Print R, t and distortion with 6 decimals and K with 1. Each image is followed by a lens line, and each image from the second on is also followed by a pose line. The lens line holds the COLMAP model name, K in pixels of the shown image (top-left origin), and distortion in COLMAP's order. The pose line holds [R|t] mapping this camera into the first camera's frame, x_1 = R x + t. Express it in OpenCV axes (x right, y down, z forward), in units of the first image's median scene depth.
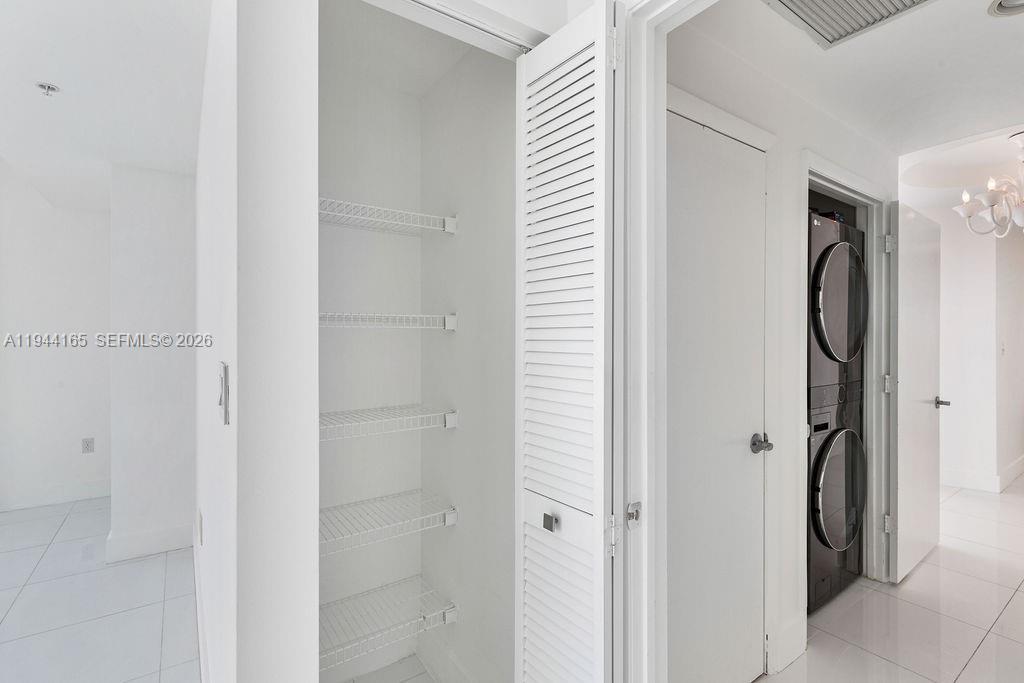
lens RADIAL K [[476.6, 0, 512.6], [0, 476.6, 335.8], [0, 0, 1]] dist [0.008718, 0.000673]
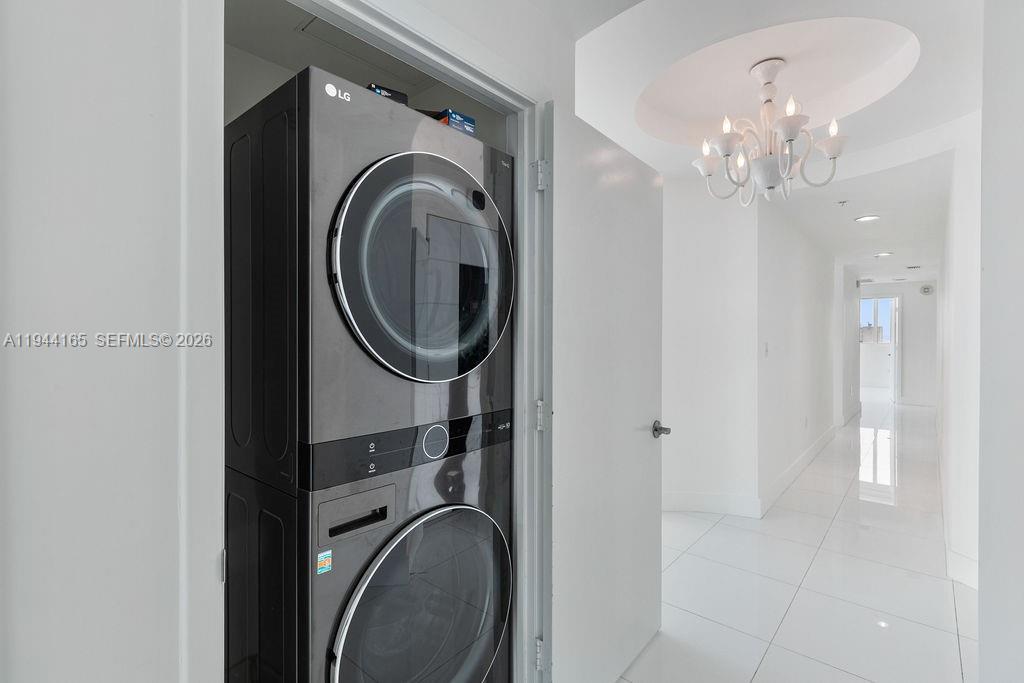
lens RADIAL K [[476.6, 0, 512.6], [0, 476.6, 335.8], [0, 0, 1]] dist [0.008718, 0.000673]
pose [[0.972766, 0.000552, 0.231789, 0.602980], [-0.001338, 0.999994, 0.003237, 0.001026], [-0.231785, -0.003459, 0.972761, 0.434902]]
